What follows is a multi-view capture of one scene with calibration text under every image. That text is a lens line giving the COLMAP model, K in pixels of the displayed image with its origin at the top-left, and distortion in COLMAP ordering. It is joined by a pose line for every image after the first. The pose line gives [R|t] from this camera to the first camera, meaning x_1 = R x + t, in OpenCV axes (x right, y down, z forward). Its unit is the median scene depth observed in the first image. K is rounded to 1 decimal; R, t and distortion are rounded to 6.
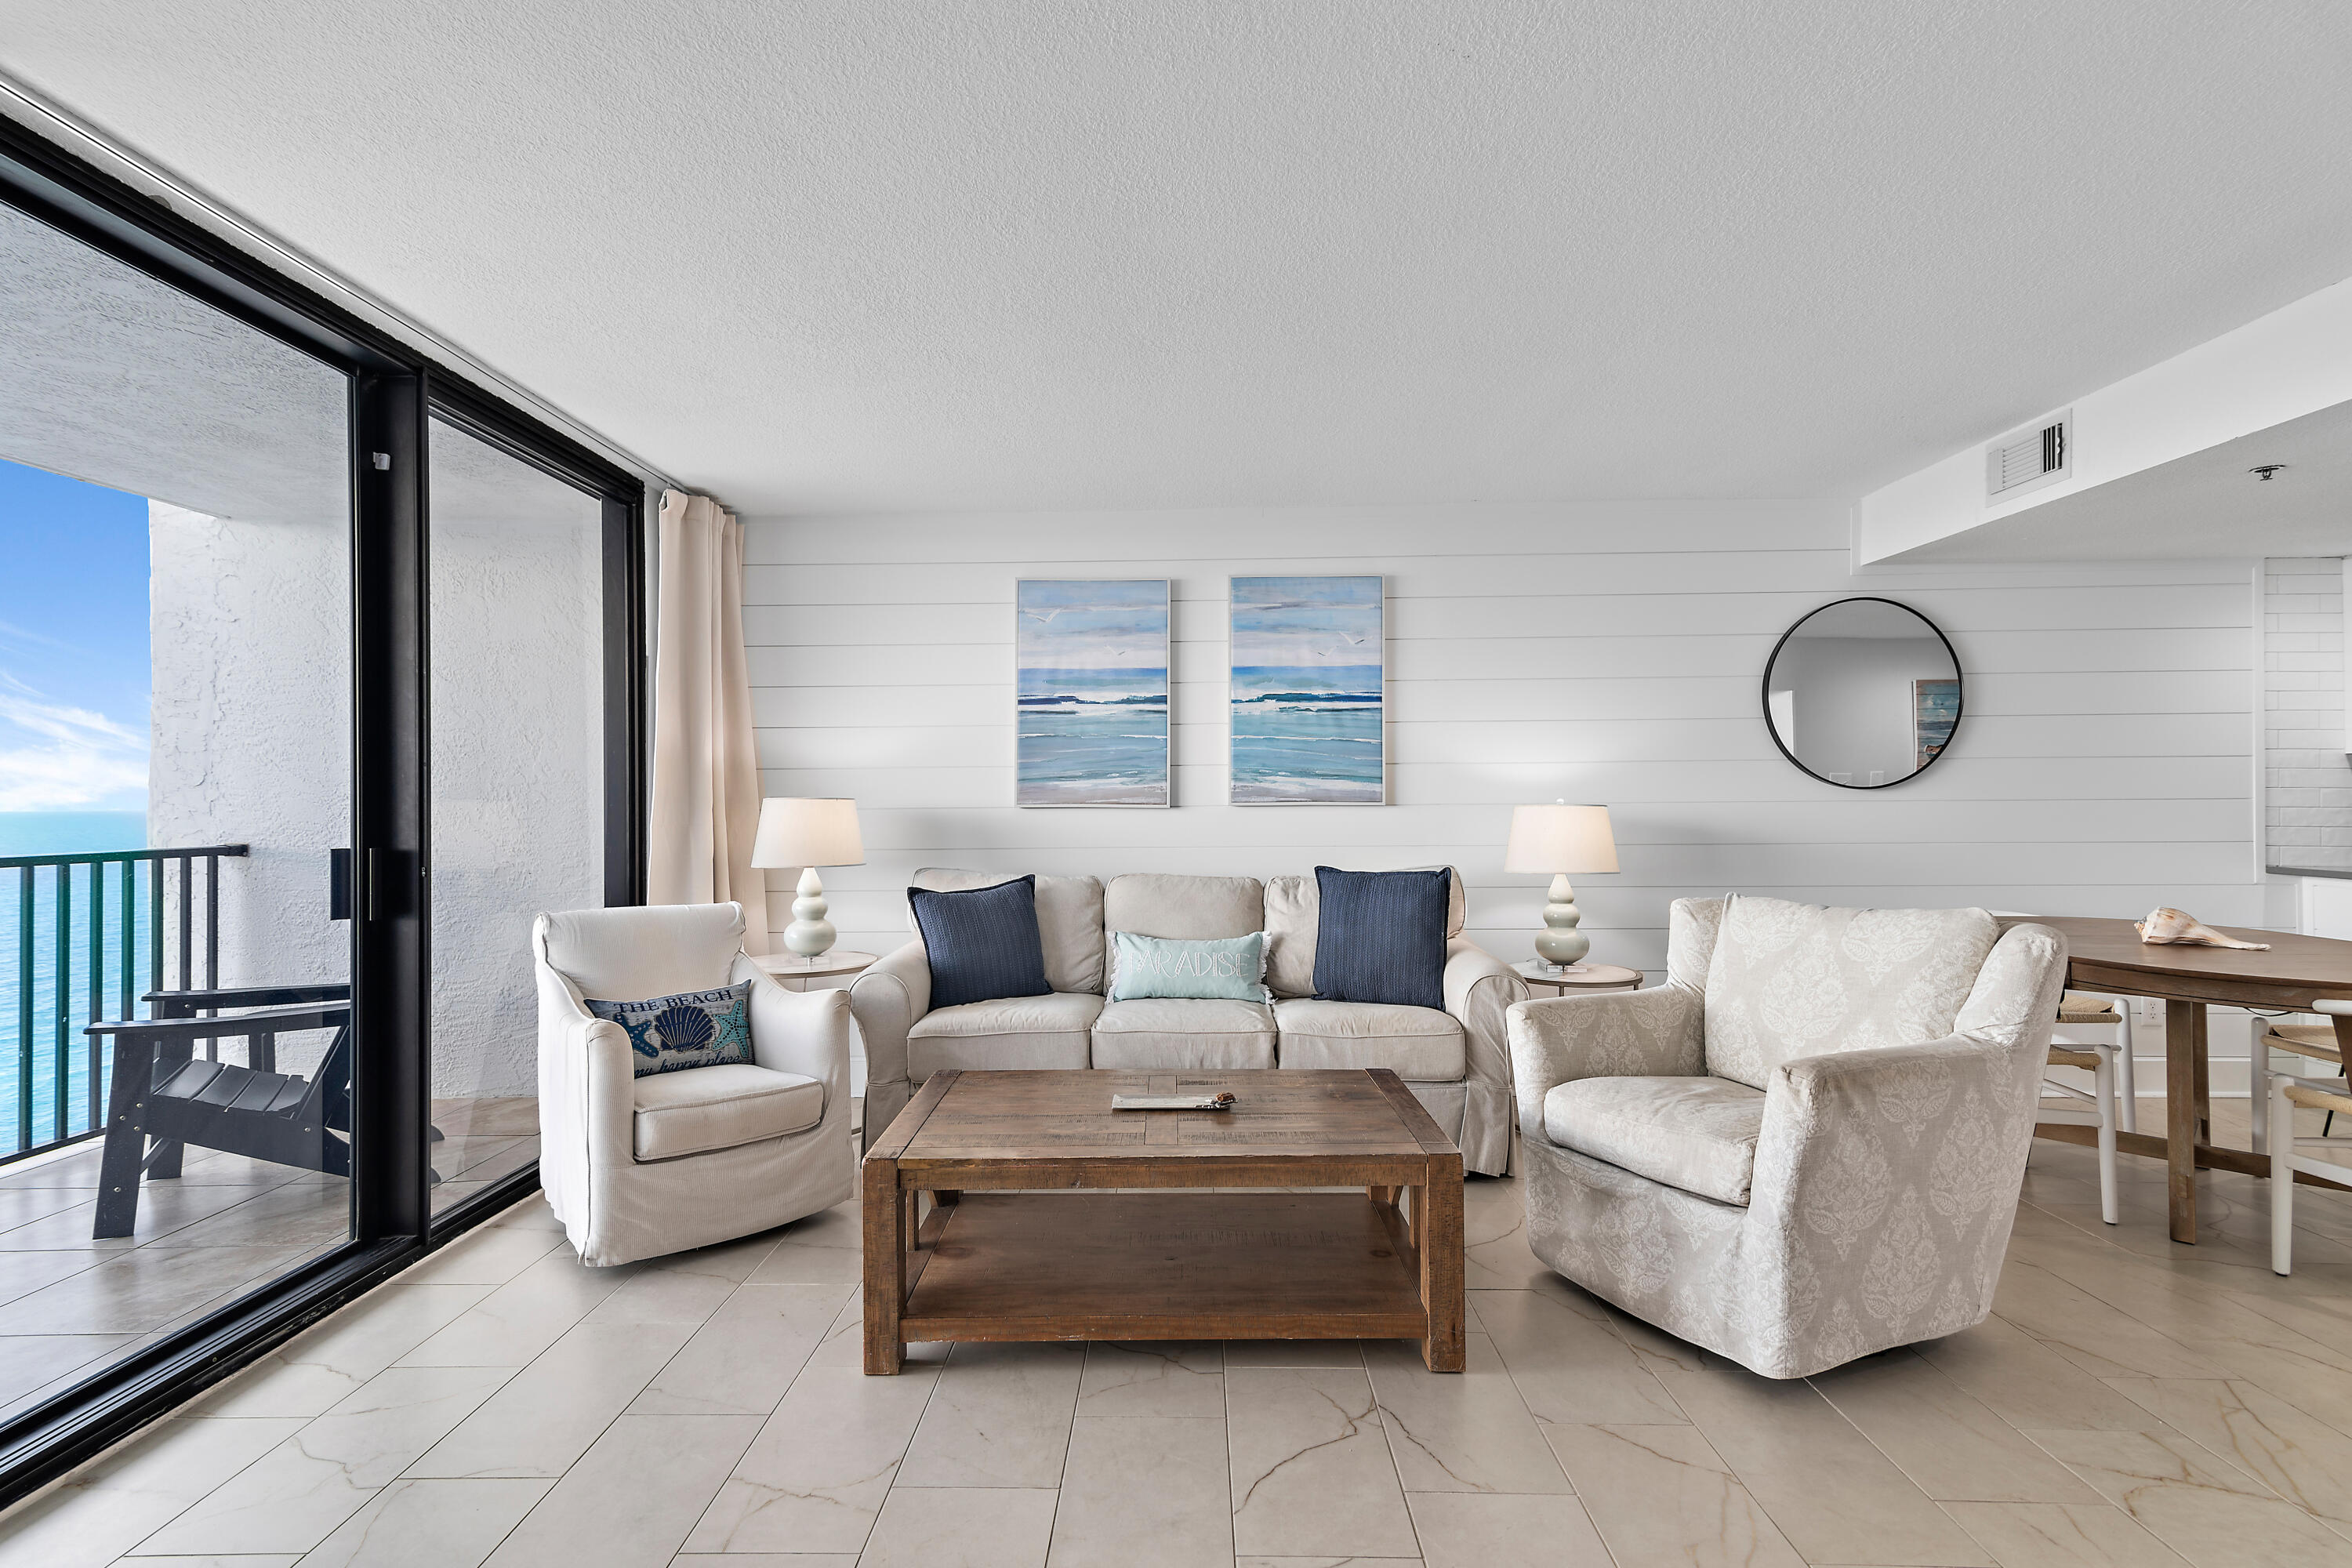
lens RADIAL K [[1150.8, 0, 1151.9], [0, 1150.8, 791.1], [0, 0, 1]] dist [0.014003, -0.000890]
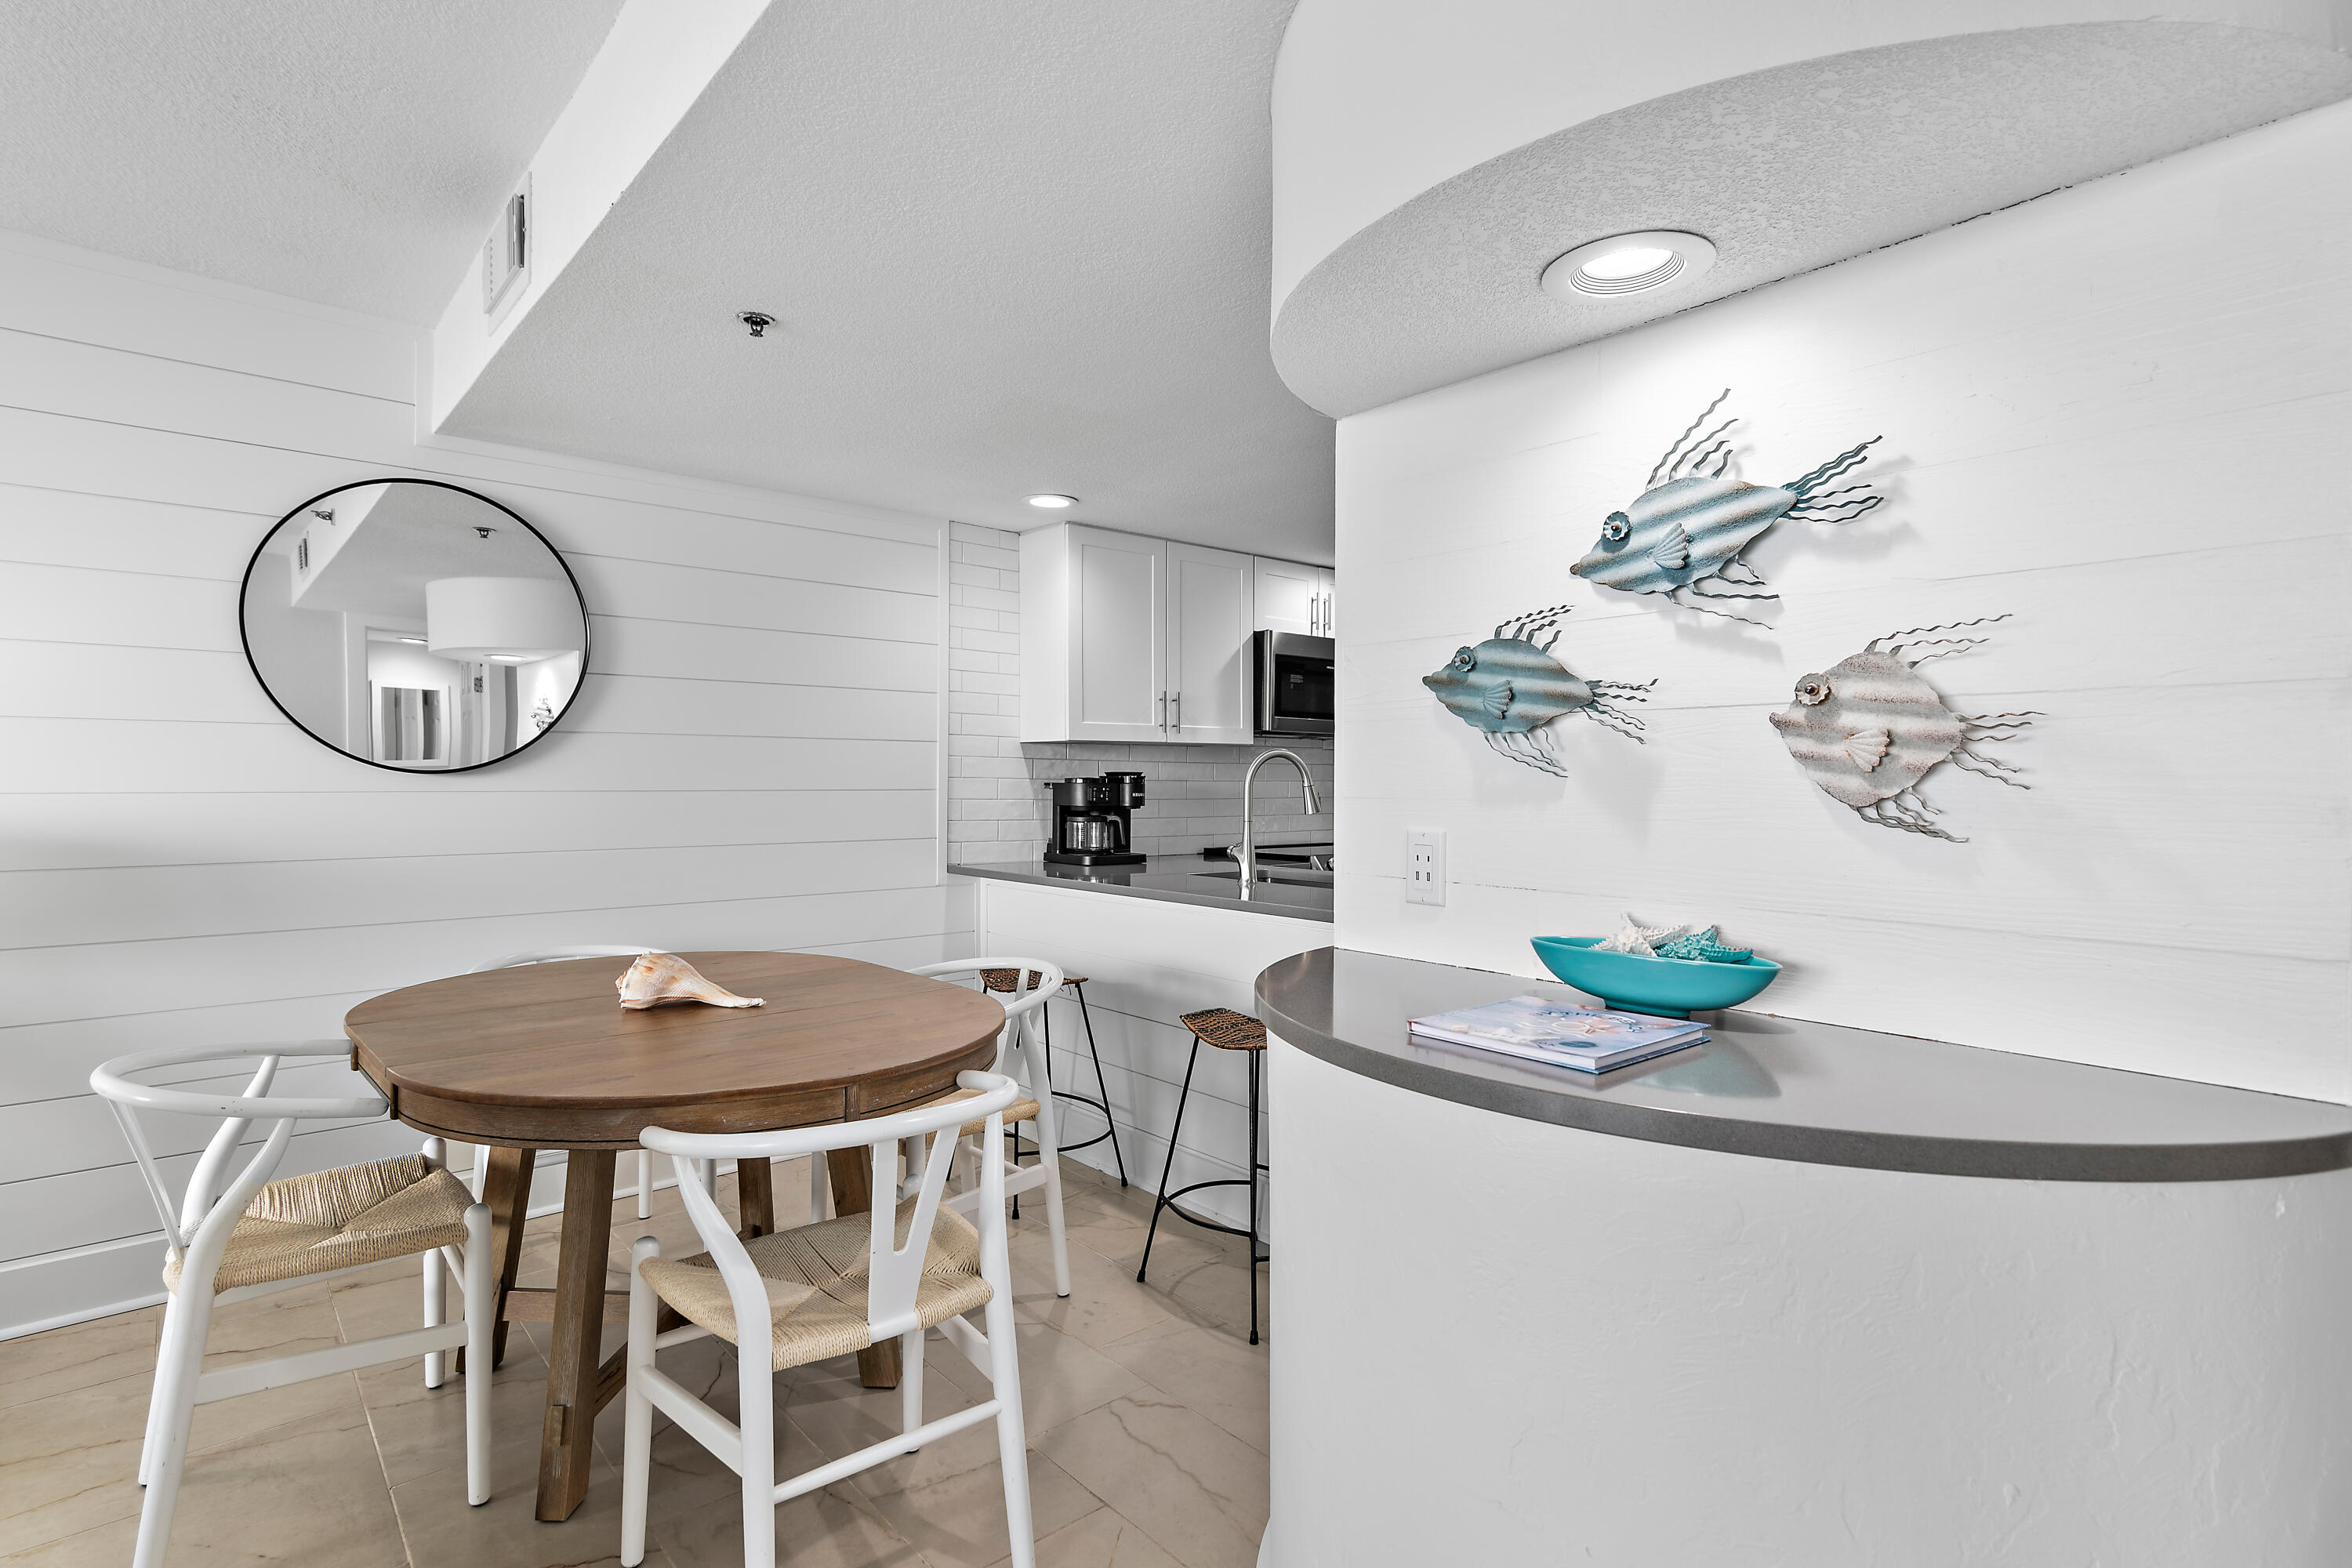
lens RADIAL K [[1155.2, 0, 1168.2], [0, 1155.2, 790.7], [0, 0, 1]] dist [0.000286, 0.000029]
pose [[0.739143, 0.002552, 0.673544, 0.473374], [-0.011719, 0.999890, 0.009073, -0.002921], [-0.673447, -0.014600, 0.739092, 0.223962]]
